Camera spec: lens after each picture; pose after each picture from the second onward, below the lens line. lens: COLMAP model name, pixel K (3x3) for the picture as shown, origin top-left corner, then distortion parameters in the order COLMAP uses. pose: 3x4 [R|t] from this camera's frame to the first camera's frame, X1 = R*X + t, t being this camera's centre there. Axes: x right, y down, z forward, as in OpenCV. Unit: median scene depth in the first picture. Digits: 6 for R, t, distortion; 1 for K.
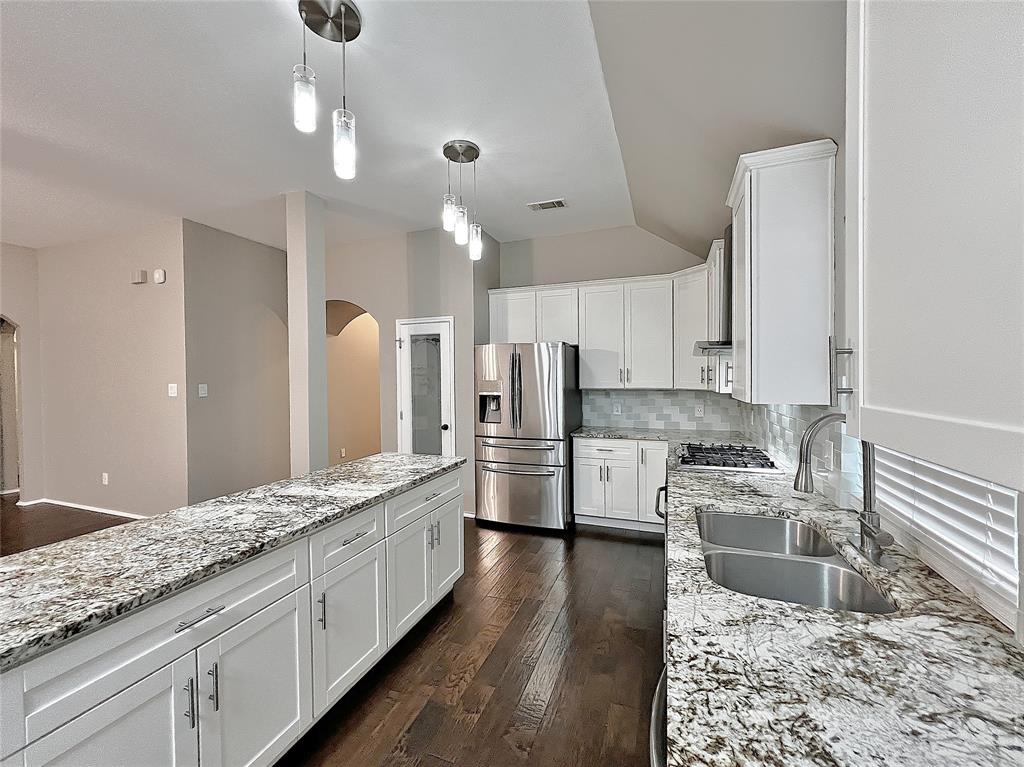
lens RADIAL K [[419.1, 0, 530.9], [0, 419.1, 385.3], [0, 0, 1]] dist [0.002065, 0.000719]
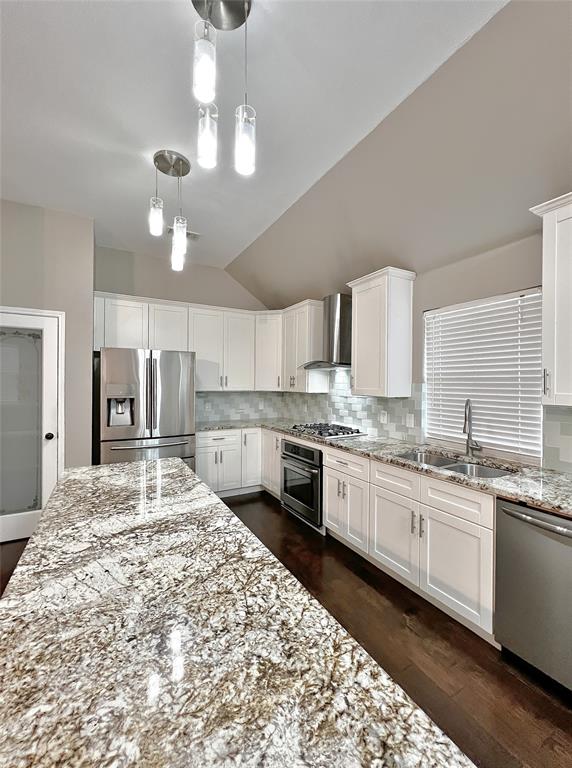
lens RADIAL K [[314.3, 0, 296.0], [0, 314.3, 385.4], [0, 0, 1]] dist [0.002065, 0.000719]
pose [[0.643923, 0.007050, 0.765058, -0.913880], [0.002482, 0.999933, -0.011303, 0.004955], [-0.765086, 0.009177, 0.643862, 0.432223]]
